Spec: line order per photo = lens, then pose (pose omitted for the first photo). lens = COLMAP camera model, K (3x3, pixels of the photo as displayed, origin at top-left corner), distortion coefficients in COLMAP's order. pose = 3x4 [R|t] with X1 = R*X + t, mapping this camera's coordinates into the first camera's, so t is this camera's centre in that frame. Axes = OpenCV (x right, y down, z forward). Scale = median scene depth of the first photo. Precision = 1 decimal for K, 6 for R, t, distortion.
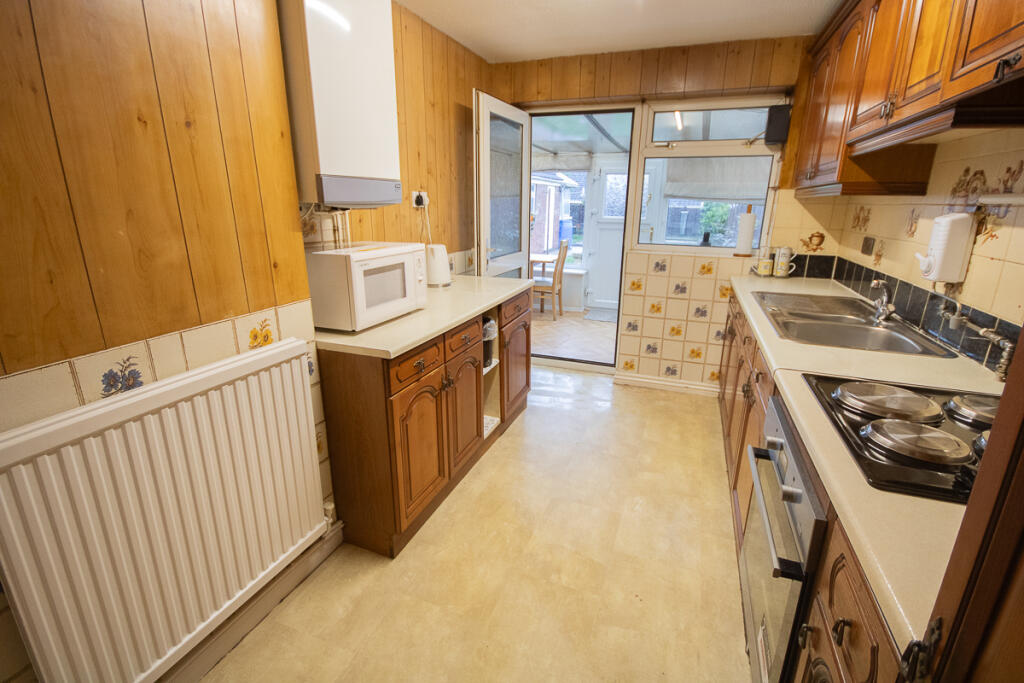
lens RADIAL K [[475.1, 0, 512.0], [0, 475.1, 341.5], [0, 0, 1]] dist [0.000539, 0.000018]
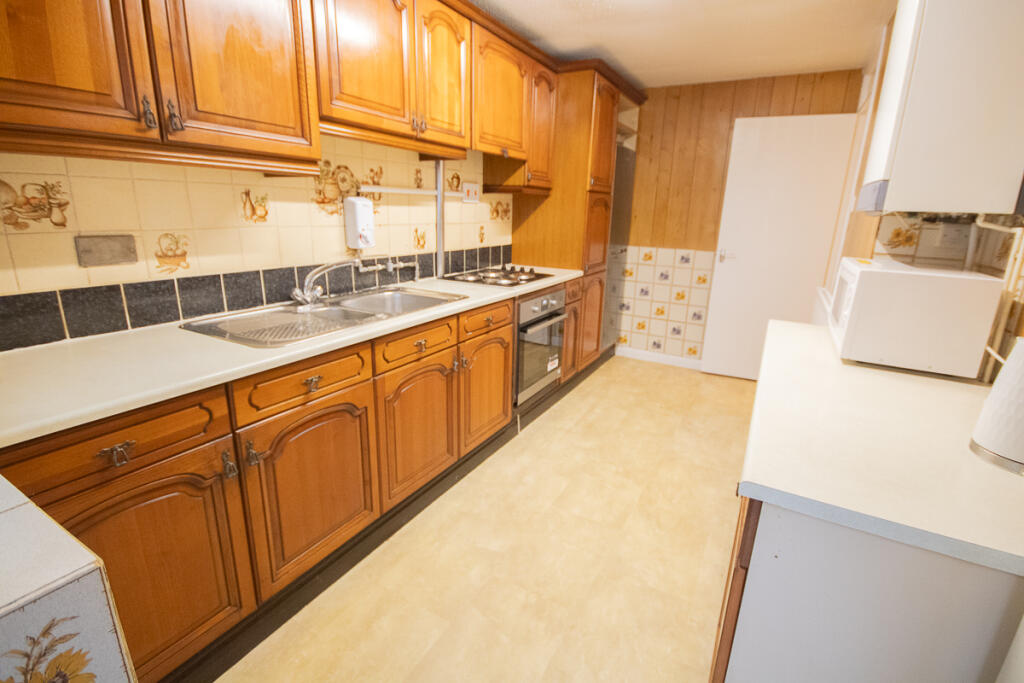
lens RADIAL K [[475.1, 0, 512.0], [0, 475.1, 341.5], [0, 0, 1]] dist [0.000539, 0.000018]
pose [[-0.987595, -0.081353, 0.134305, 0.237701], [0.002329, 0.847637, 0.530571, -0.544530], [-0.157005, 0.524302, -0.836933, 1.940747]]
